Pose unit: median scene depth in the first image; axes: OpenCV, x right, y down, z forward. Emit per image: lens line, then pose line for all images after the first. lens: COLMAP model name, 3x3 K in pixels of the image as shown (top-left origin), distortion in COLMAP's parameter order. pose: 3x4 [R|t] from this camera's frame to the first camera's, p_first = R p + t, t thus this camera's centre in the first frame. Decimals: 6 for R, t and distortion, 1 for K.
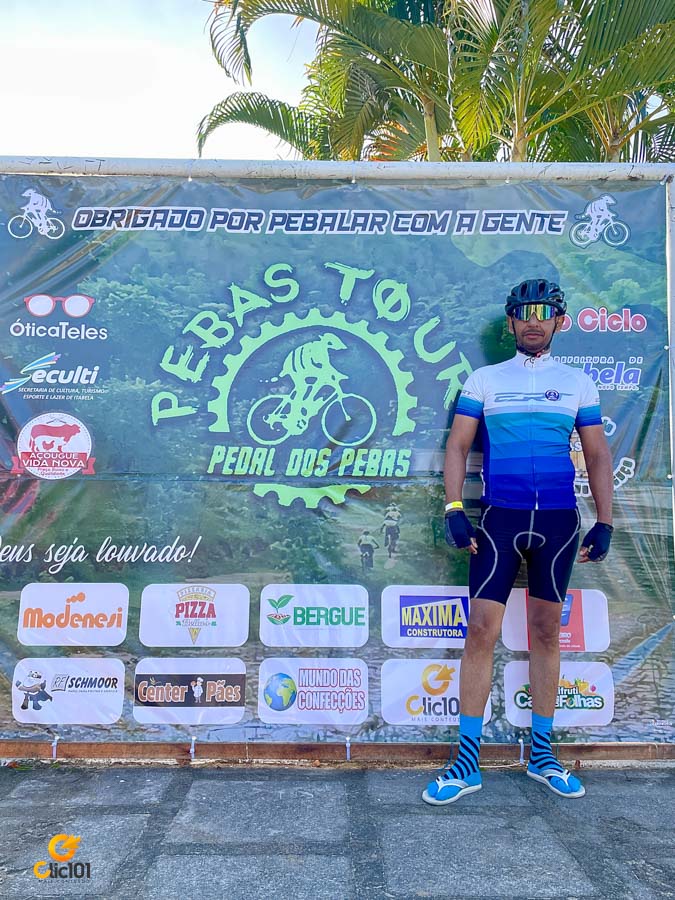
lens RADIAL K [[742.1, 0, 337.8], [0, 742.1, 449.1], [0, 0, 1]] dist [0.075274, -0.101801]
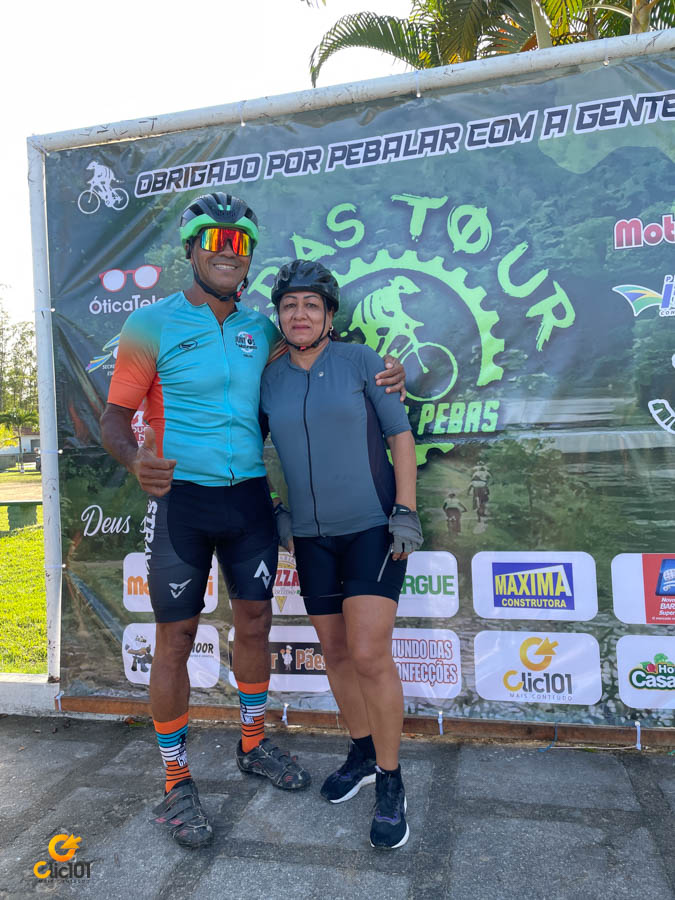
lens RADIAL K [[677.8, 0, 336.0], [0, 677.8, 444.5], [0, 0, 1]] dist [0.069930, -0.092379]
pose [[0.968436, -0.050906, -0.244010, 0.104088], [0.079477, 0.990892, 0.108708, -0.049977], [0.236254, -0.124670, 0.963661, 0.161144]]
